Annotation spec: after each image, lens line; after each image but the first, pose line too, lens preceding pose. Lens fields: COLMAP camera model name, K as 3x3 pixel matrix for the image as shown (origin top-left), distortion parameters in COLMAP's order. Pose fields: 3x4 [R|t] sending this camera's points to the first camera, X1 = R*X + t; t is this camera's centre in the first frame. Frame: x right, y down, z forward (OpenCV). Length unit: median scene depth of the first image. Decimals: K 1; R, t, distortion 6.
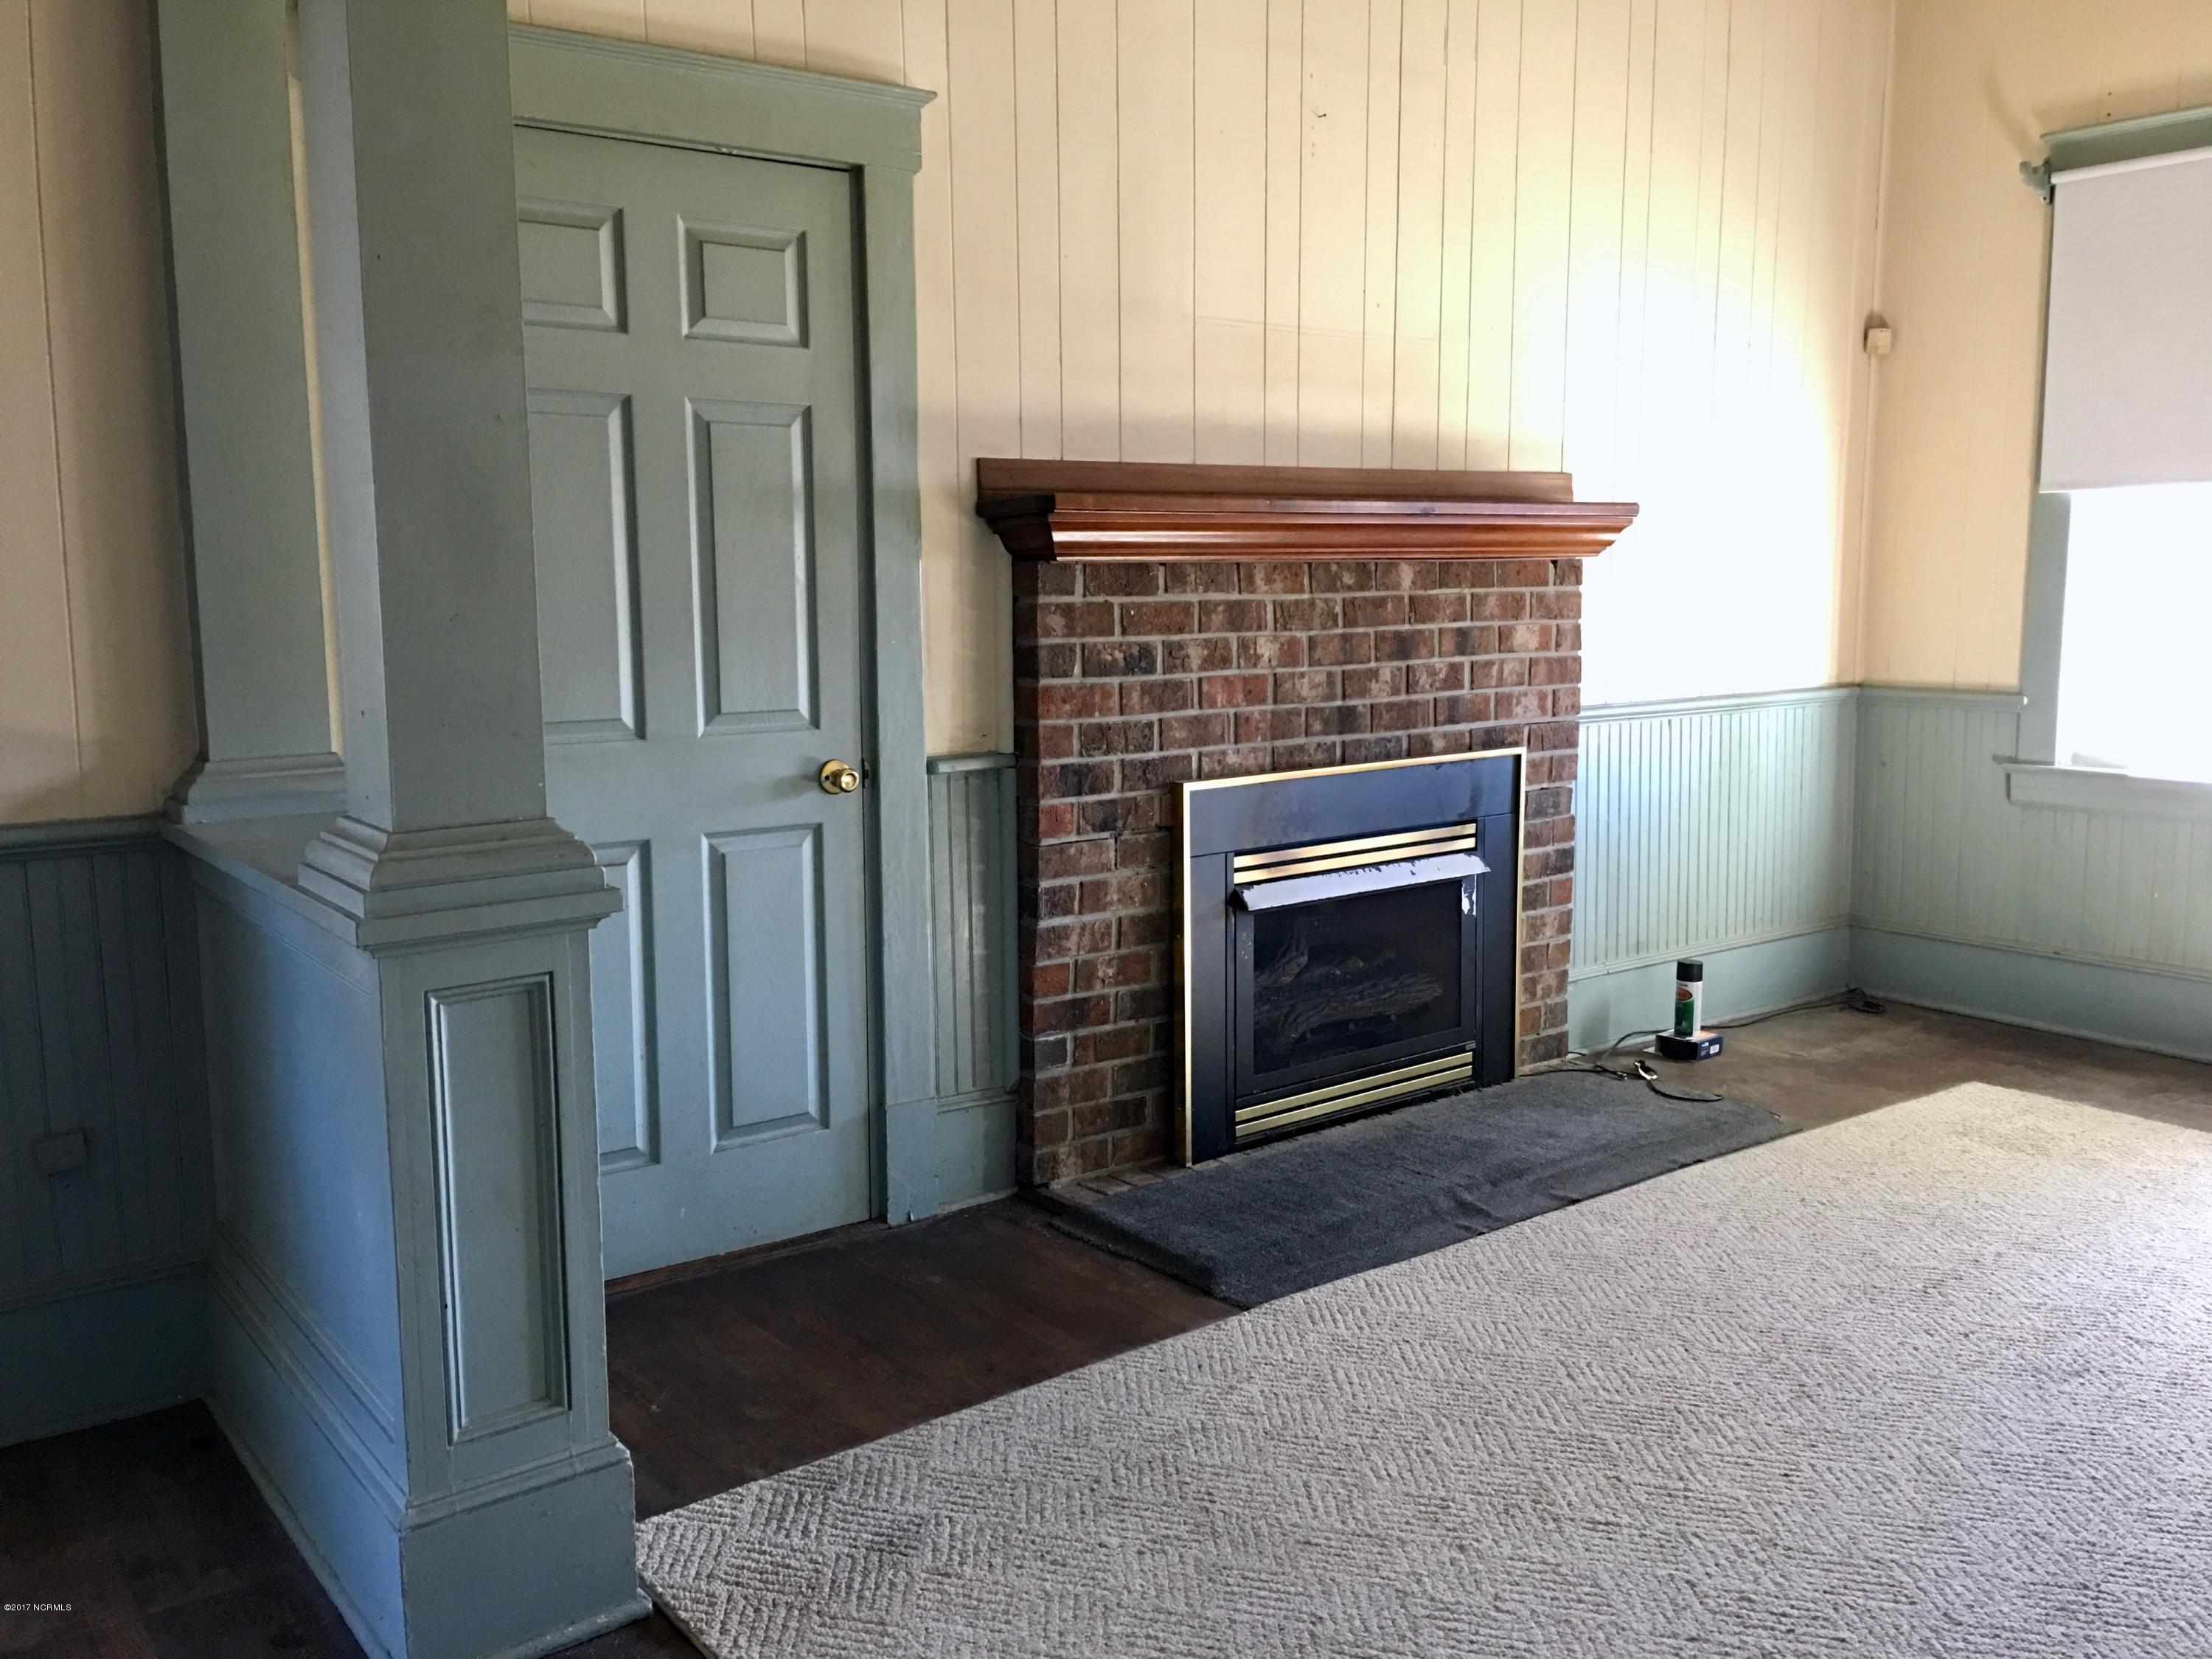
lens RADIAL K [[1857.7, 0, 1095.7], [0, 1857.7, 819.5], [0, 0, 1]] dist [0.113574, -0.160409]
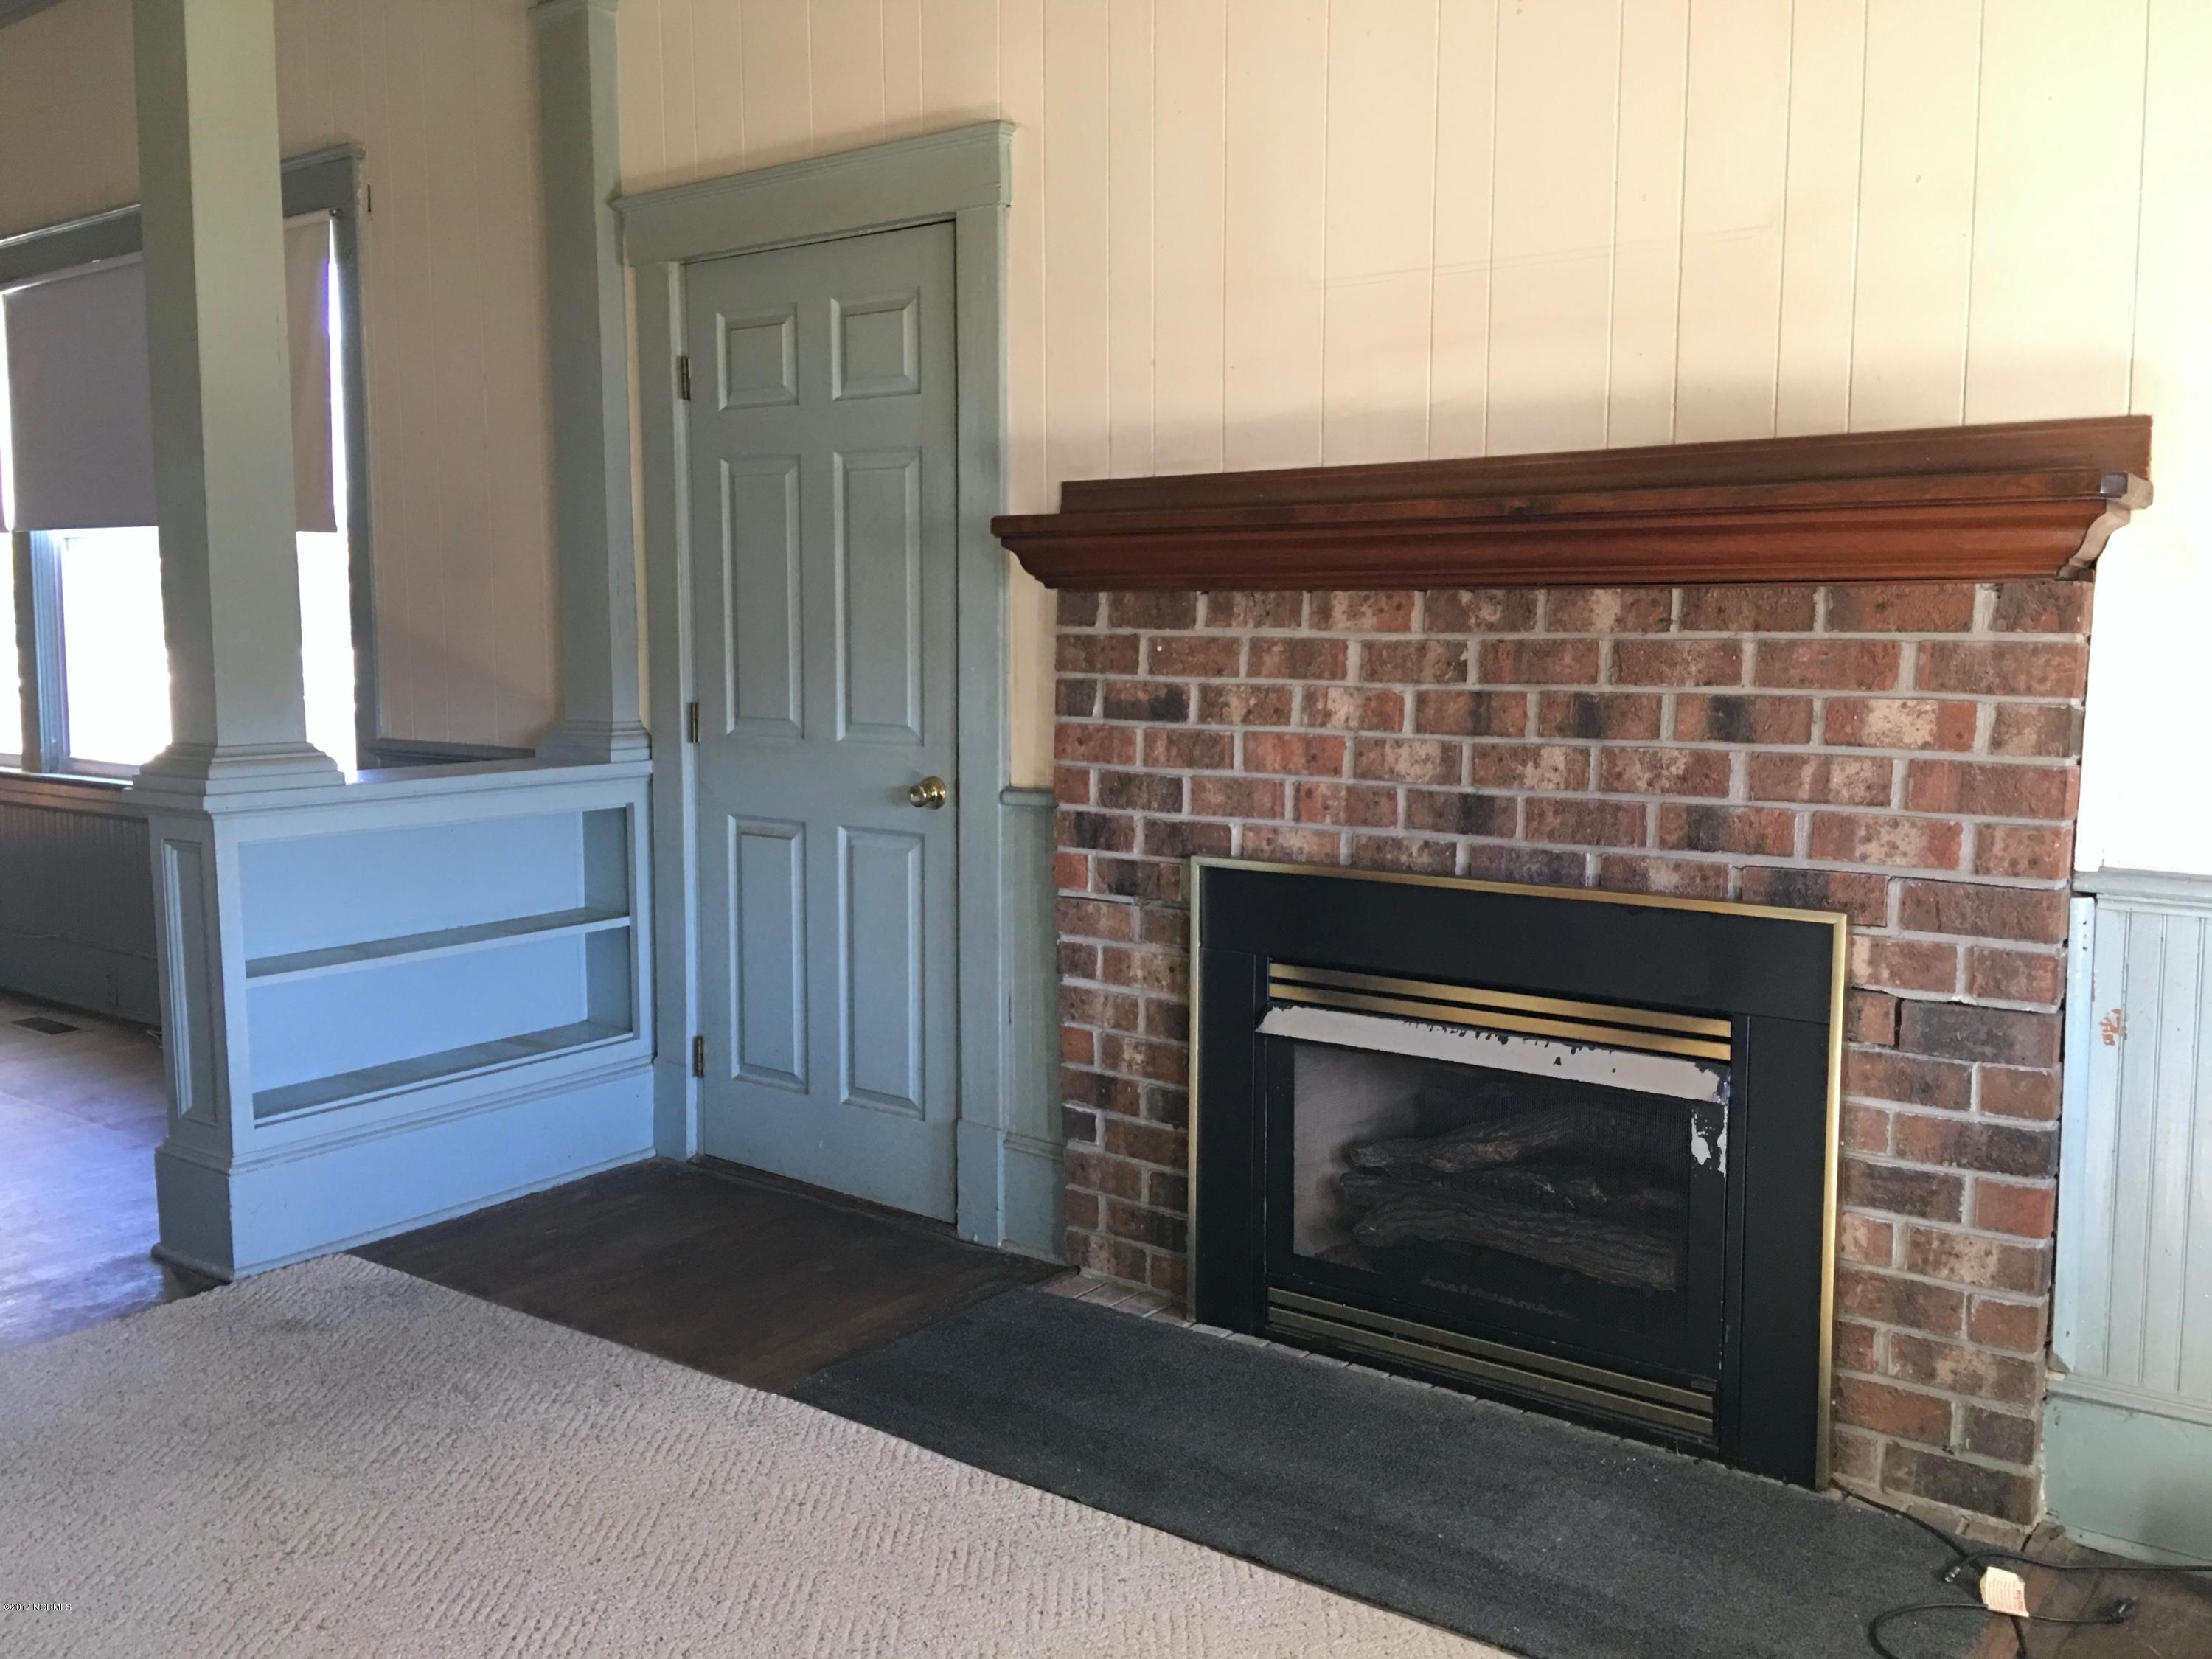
lens RADIAL K [[1857.7, 0, 1116.0], [0, 1857.7, 824.8], [0, 0, 1]] dist [0.113574, -0.160409]
pose [[0.283808, 0.114313, -0.952043, 0.758720], [-0.135335, 0.987705, 0.078251, -0.085816], [0.949283, 0.106636, 0.295789, 0.662224]]
